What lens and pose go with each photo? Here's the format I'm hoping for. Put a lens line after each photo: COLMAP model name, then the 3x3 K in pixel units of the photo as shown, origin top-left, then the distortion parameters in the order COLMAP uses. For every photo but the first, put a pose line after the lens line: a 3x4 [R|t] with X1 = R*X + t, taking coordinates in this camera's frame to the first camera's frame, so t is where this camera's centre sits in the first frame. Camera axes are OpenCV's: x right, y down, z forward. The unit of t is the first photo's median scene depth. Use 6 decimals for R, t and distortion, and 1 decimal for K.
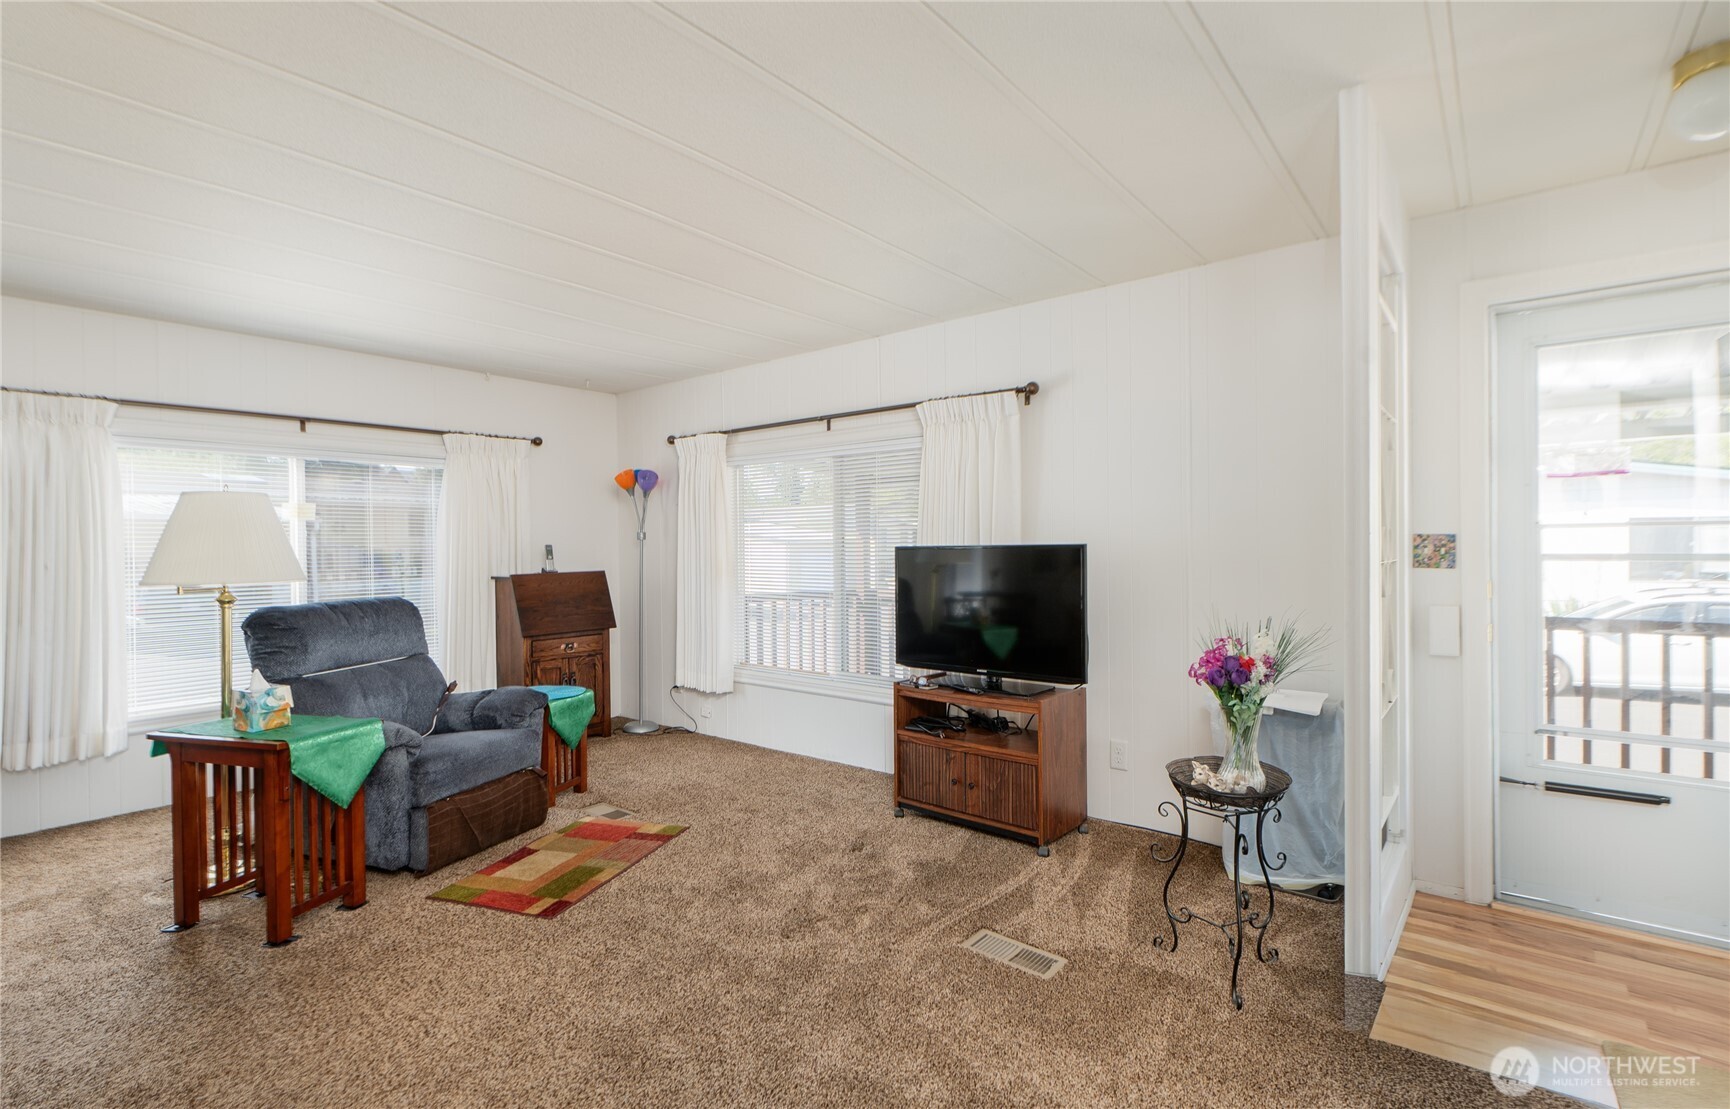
lens RADIAL K [[799.3, 0, 860.5], [0, 799.3, 557.3], [0, 0, 1]] dist [-0.003323, -0.000713]
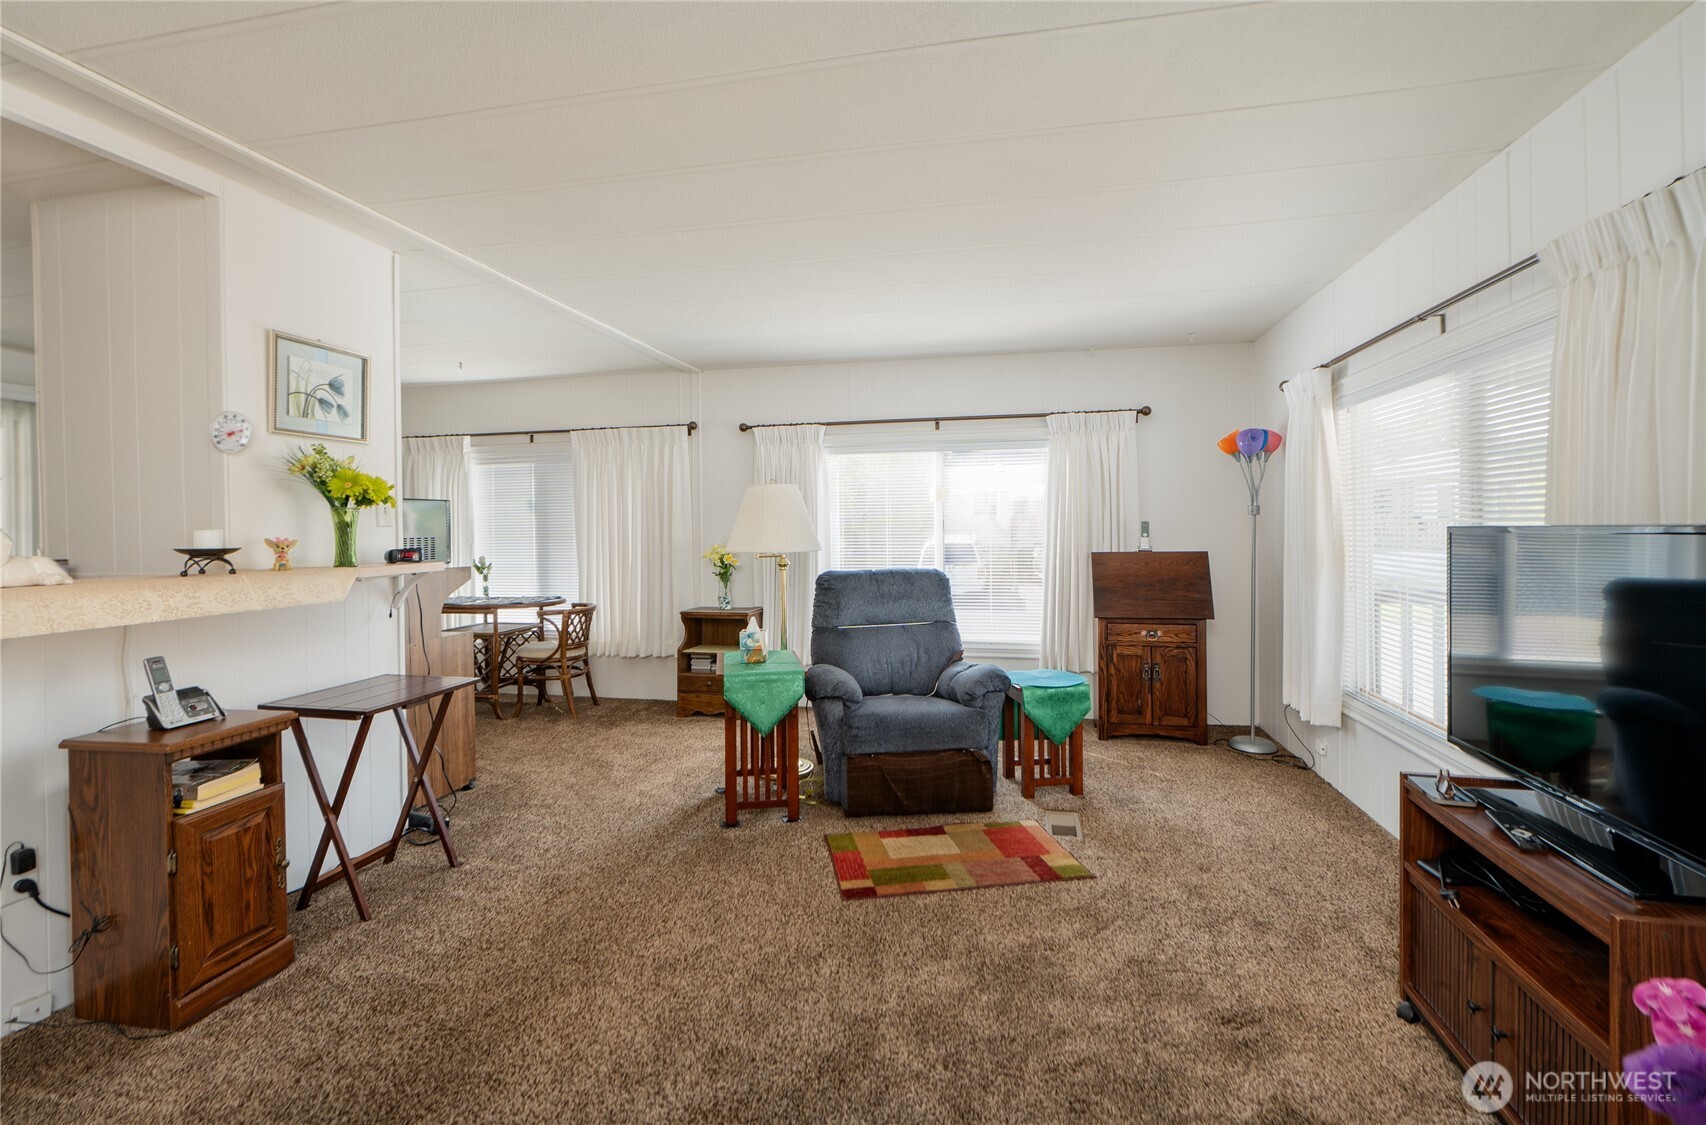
lens RADIAL K [[754.3, 0, 848.4], [0, 754.3, 533.3], [0, 0, 1]] dist [-0.001799, -0.000176]
pose [[0.454936, 0.012815, -0.890432, 0.341316], [-0.008883, 0.999912, 0.009852, -0.010806], [0.890480, 0.003428, 0.455009, 0.439006]]
